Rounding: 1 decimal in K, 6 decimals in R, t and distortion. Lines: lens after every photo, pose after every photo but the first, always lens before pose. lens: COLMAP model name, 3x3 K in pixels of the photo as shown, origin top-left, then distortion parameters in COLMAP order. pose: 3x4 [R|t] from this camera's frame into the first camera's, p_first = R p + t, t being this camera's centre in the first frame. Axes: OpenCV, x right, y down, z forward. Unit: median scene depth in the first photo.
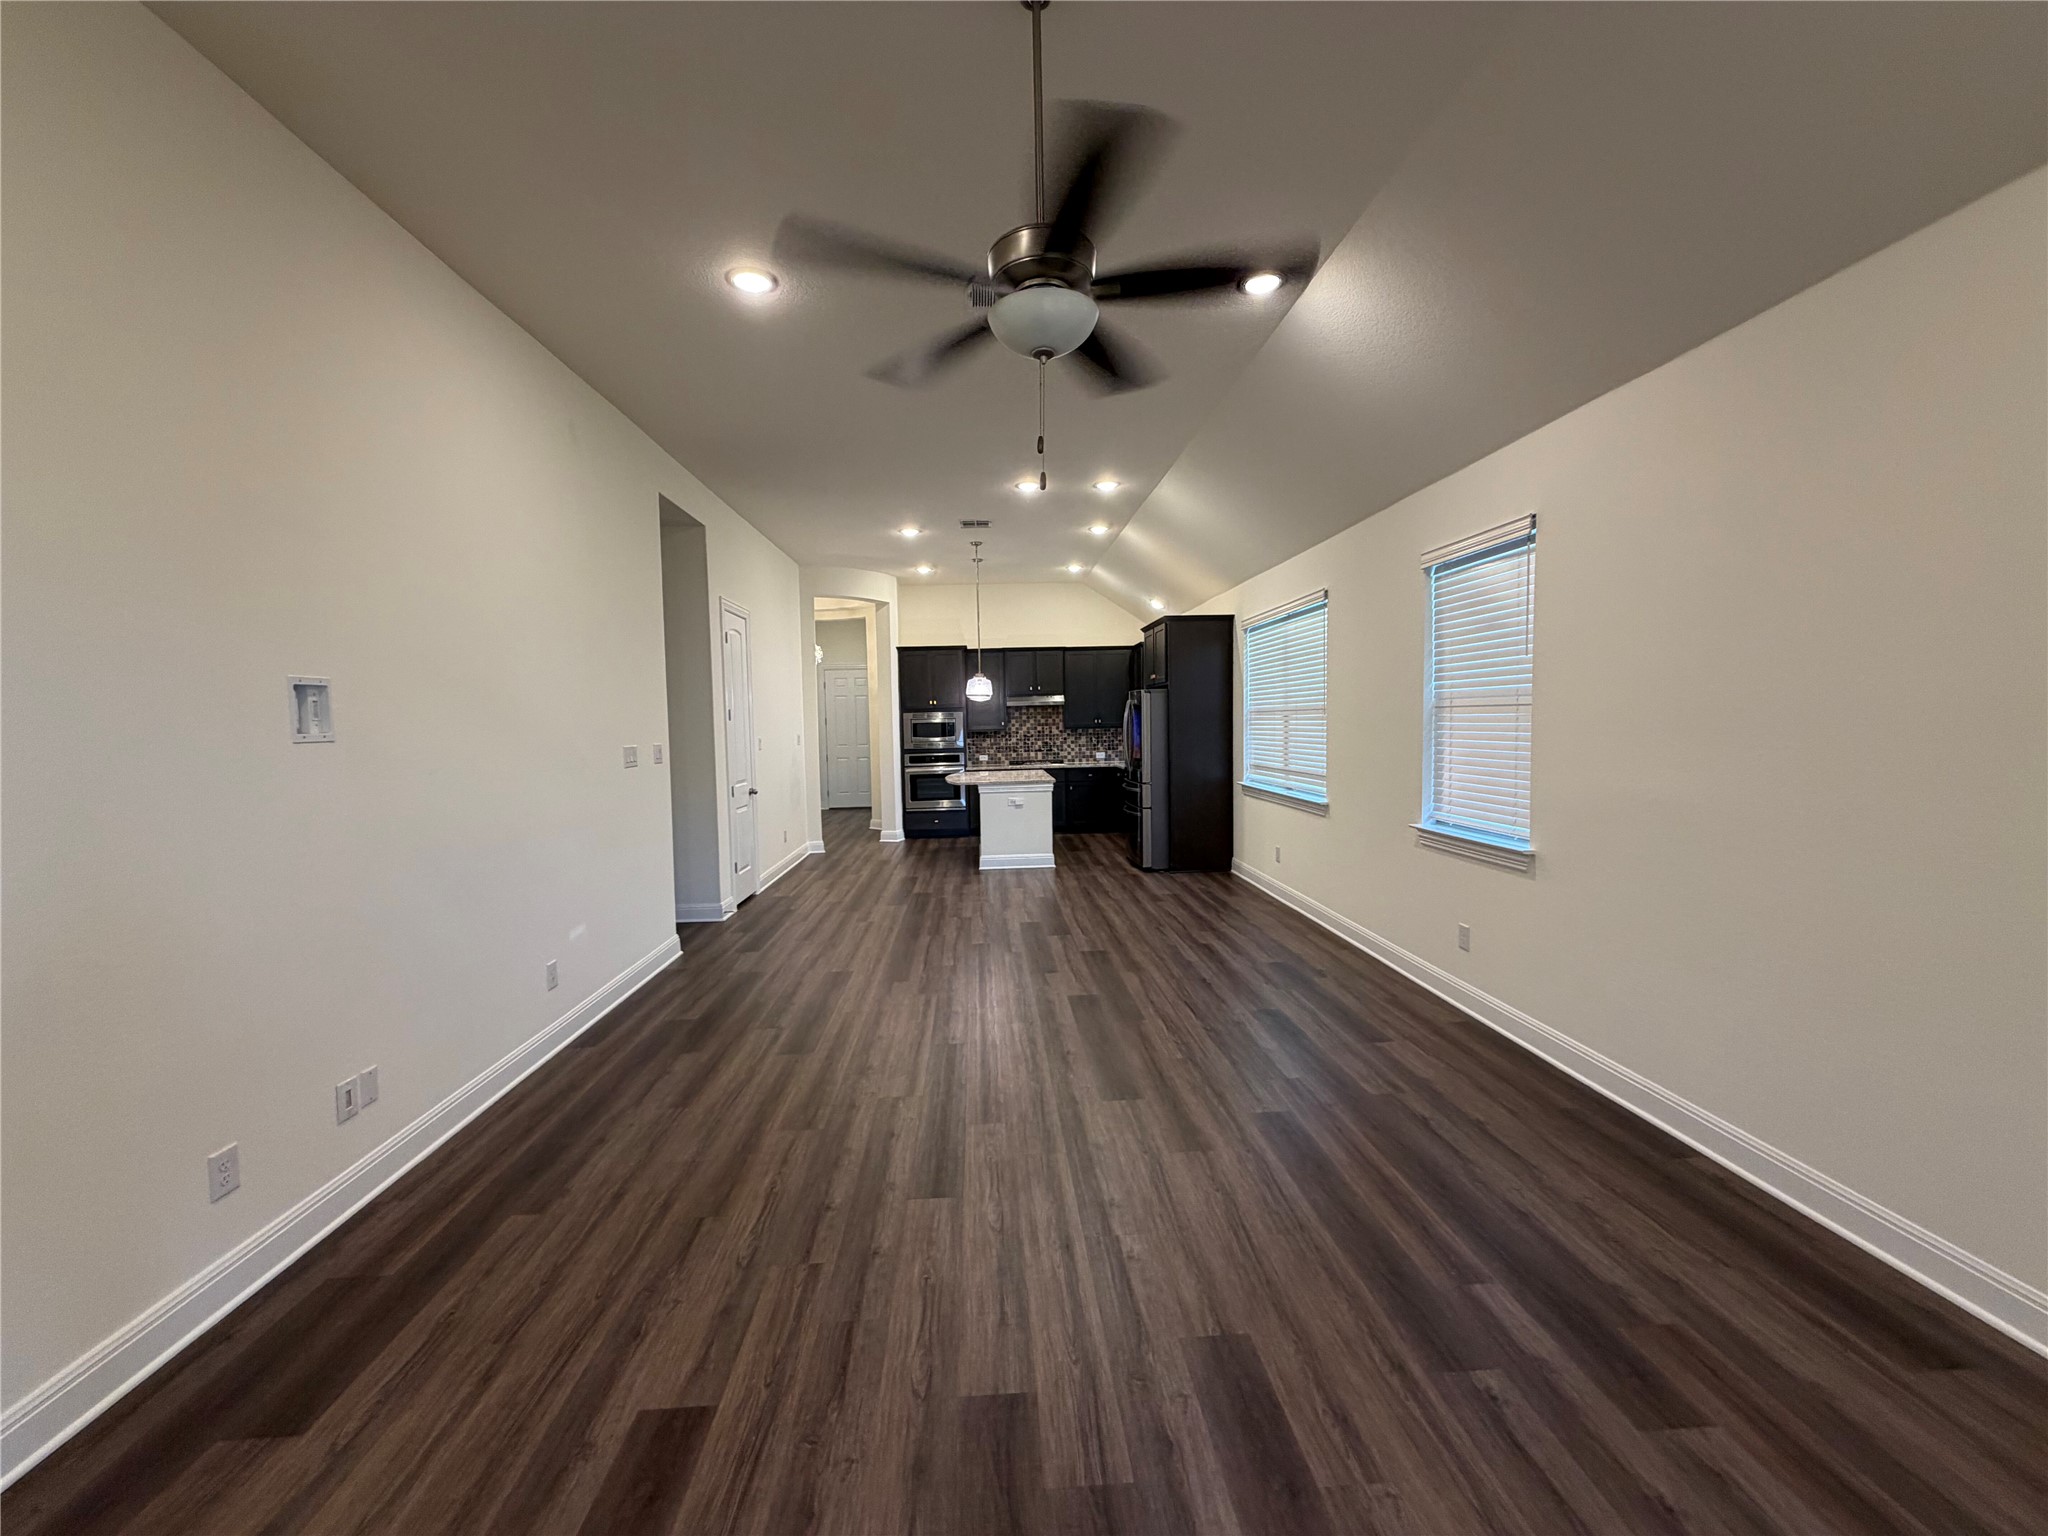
lens RADIAL K [[817.6, 0, 1016.7], [0, 817.6, 766.3], [0, 0, 1]] dist [0.000441, 0.000177]
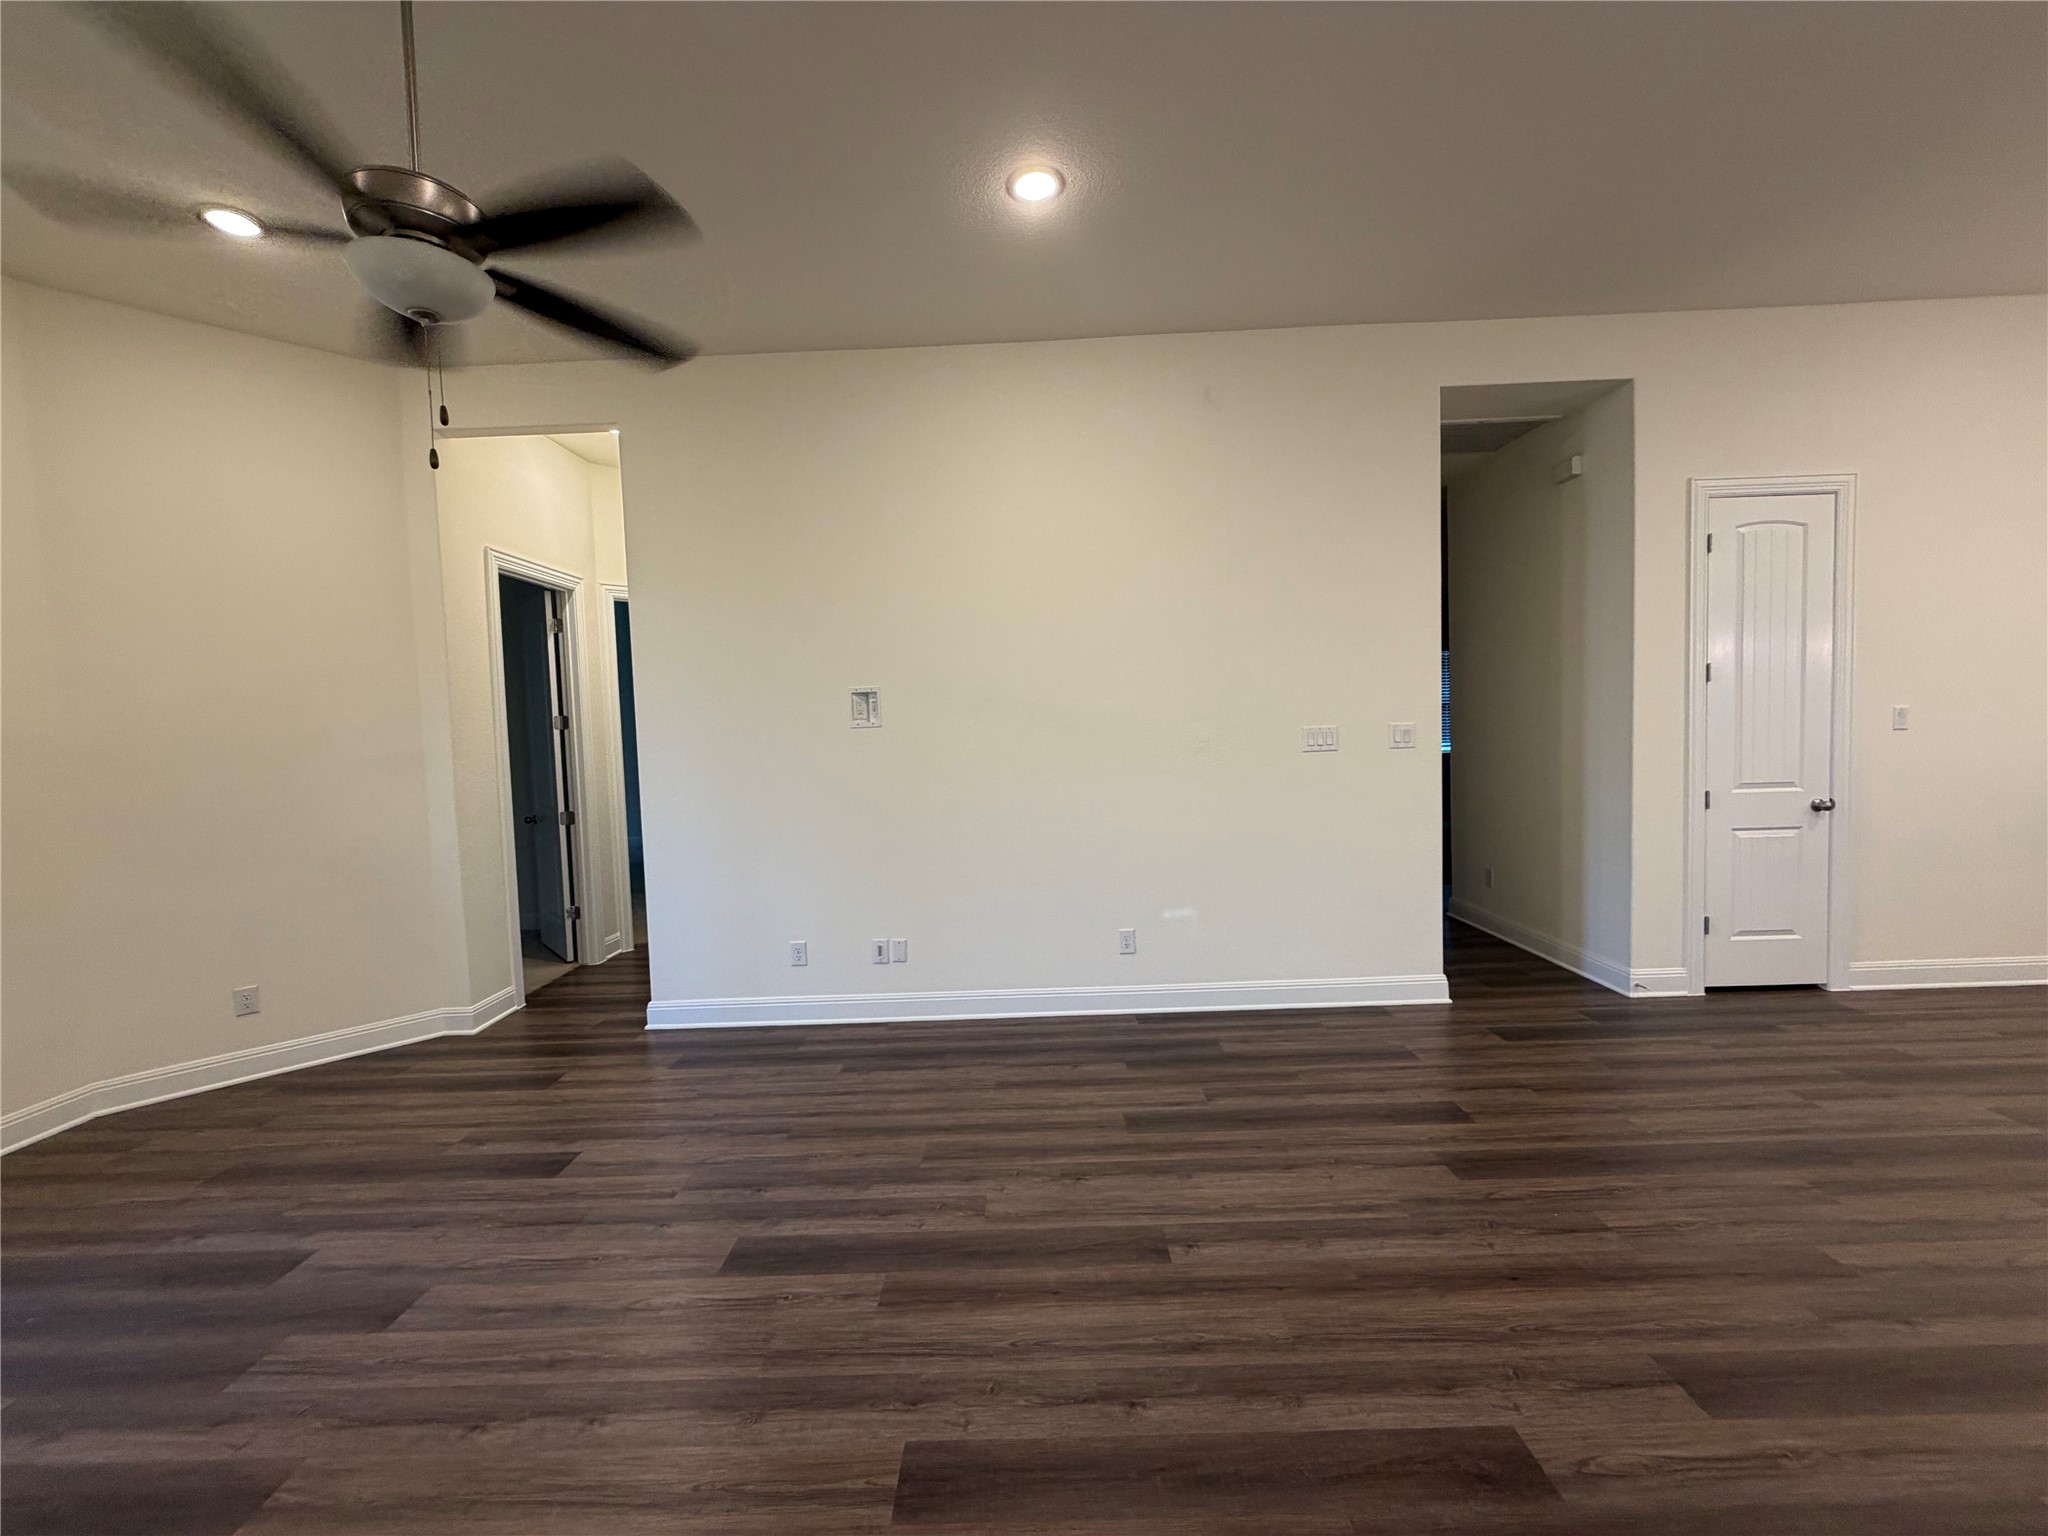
lens RADIAL K [[817.6, 0, 1020.5], [0, 817.6, 765.3], [0, 0, 1]] dist [0.000441, 0.000177]
pose [[-0.059713, 0.069950, -0.995762, 0.500175], [-0.017821, 0.997308, 0.071127, -0.049951], [0.998056, 0.021993, -0.058306, 0.930545]]
